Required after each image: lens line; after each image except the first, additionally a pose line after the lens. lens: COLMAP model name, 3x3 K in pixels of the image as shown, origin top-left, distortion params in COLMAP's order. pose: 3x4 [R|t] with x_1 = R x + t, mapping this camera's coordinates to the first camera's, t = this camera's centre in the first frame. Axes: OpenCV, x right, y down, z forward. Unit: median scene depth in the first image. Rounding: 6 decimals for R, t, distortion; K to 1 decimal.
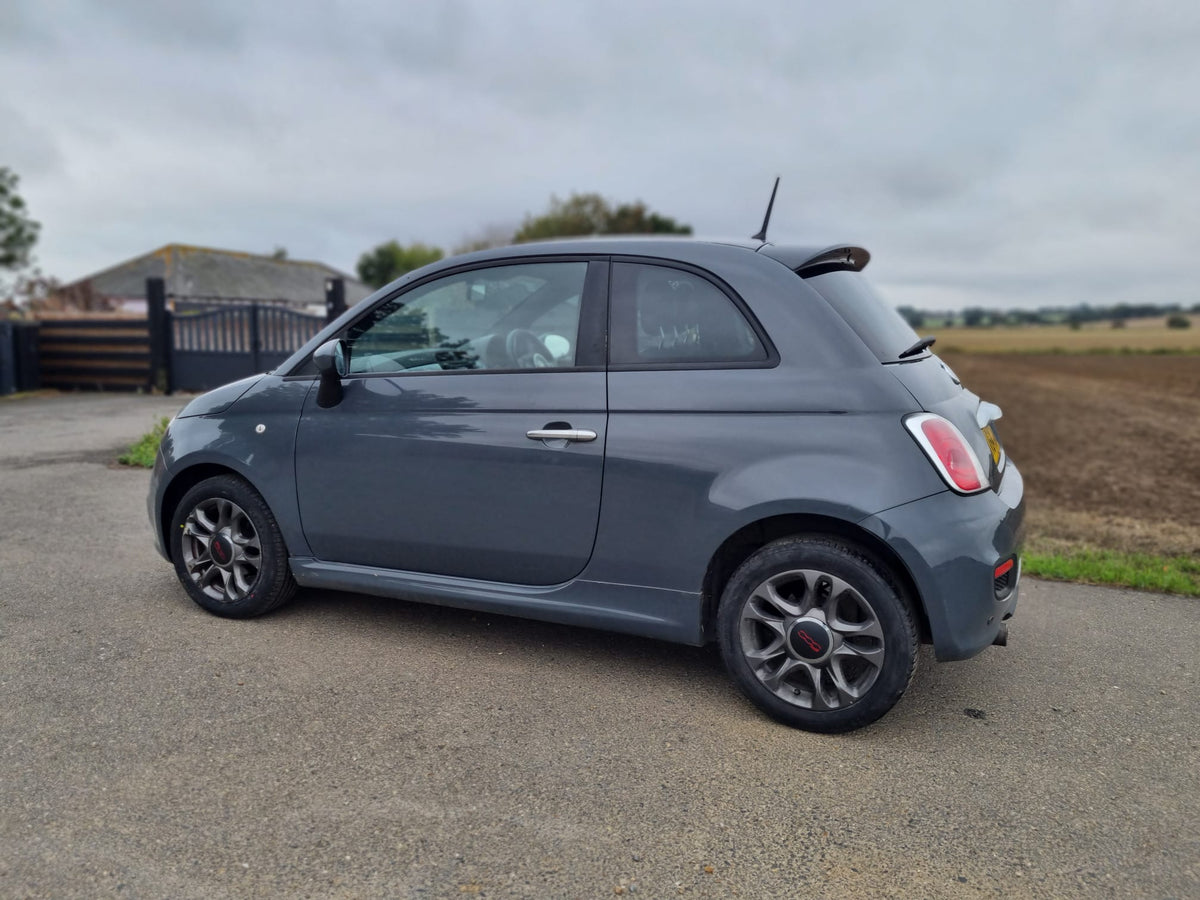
lens RADIAL K [[904.6, 0, 602.4], [0, 904.6, 449.9], [0, 0, 1]] dist [0.058372, -0.045722]
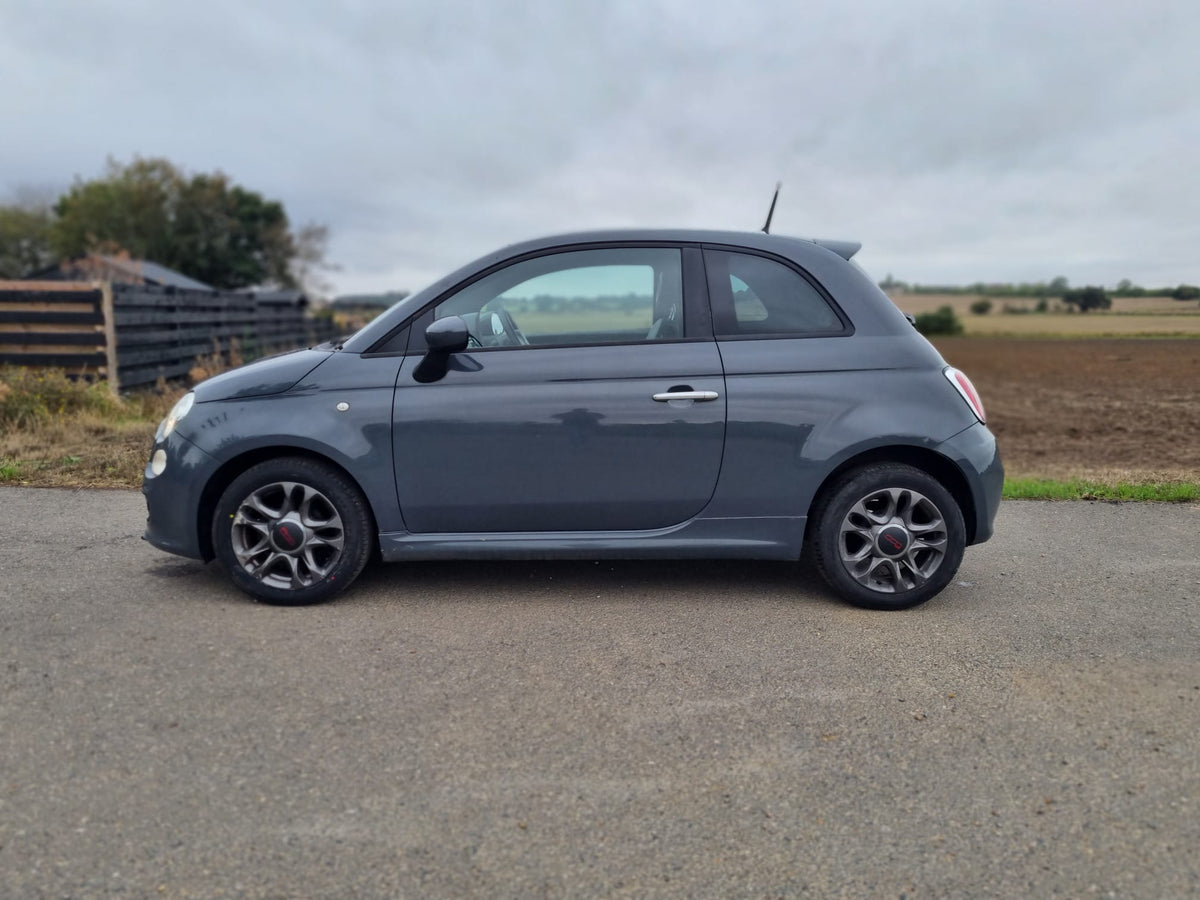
lens RADIAL K [[904.6, 0, 611.2], [0, 904.6, 448.5], [0, 0, 1]] dist [0.058372, -0.045722]
pose [[0.898275, -0.063172, 0.434869, -0.681106], [0.056518, 0.998002, 0.028232, 0.013121], [-0.435784, -0.000782, 0.900051, -0.015415]]
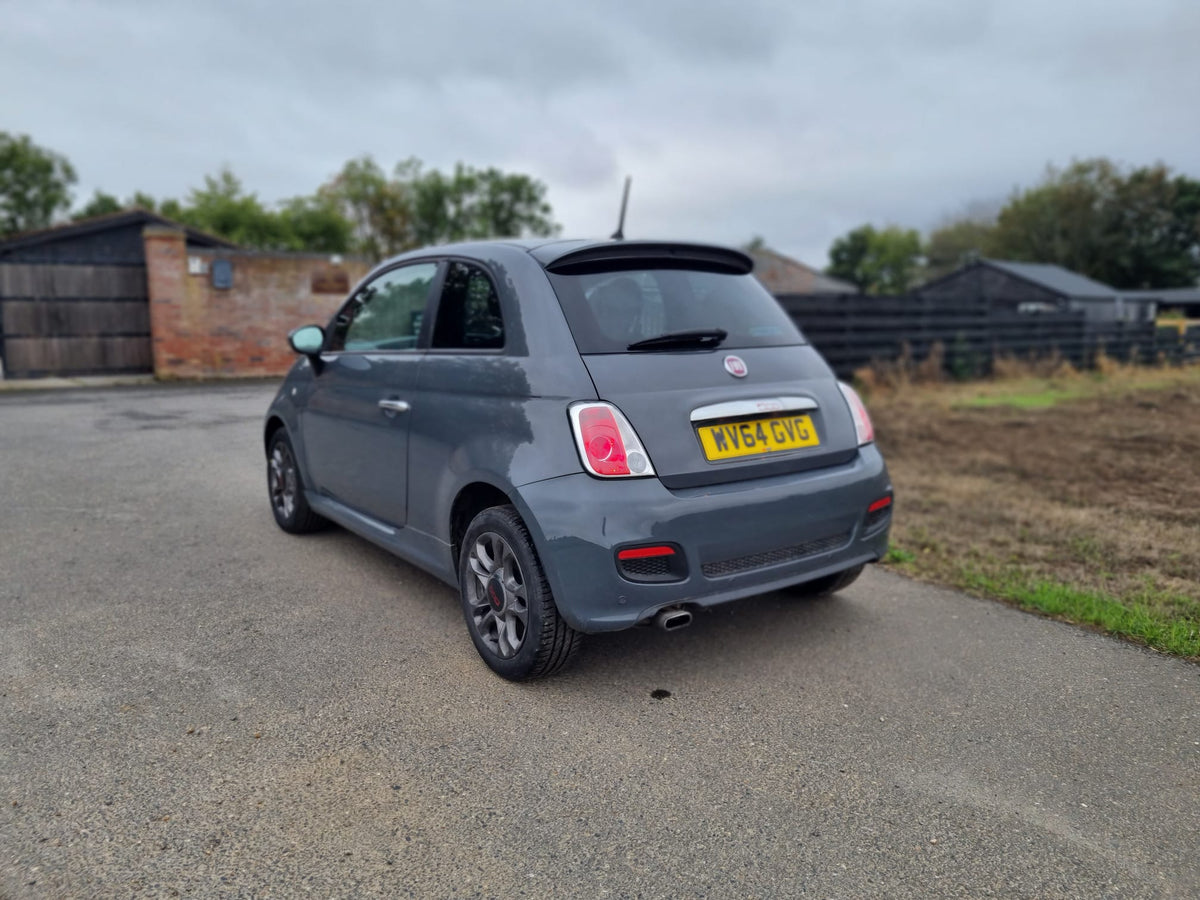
lens RADIAL K [[904.6, 0, 616.0], [0, 904.6, 453.2], [0, 0, 1]] dist [0.058372, -0.045722]
pose [[0.873770, 0.078257, -0.480002, 0.852870], [-0.068569, 0.996933, 0.037715, -0.020121], [0.481481, -0.000041, 0.876456, 0.073992]]
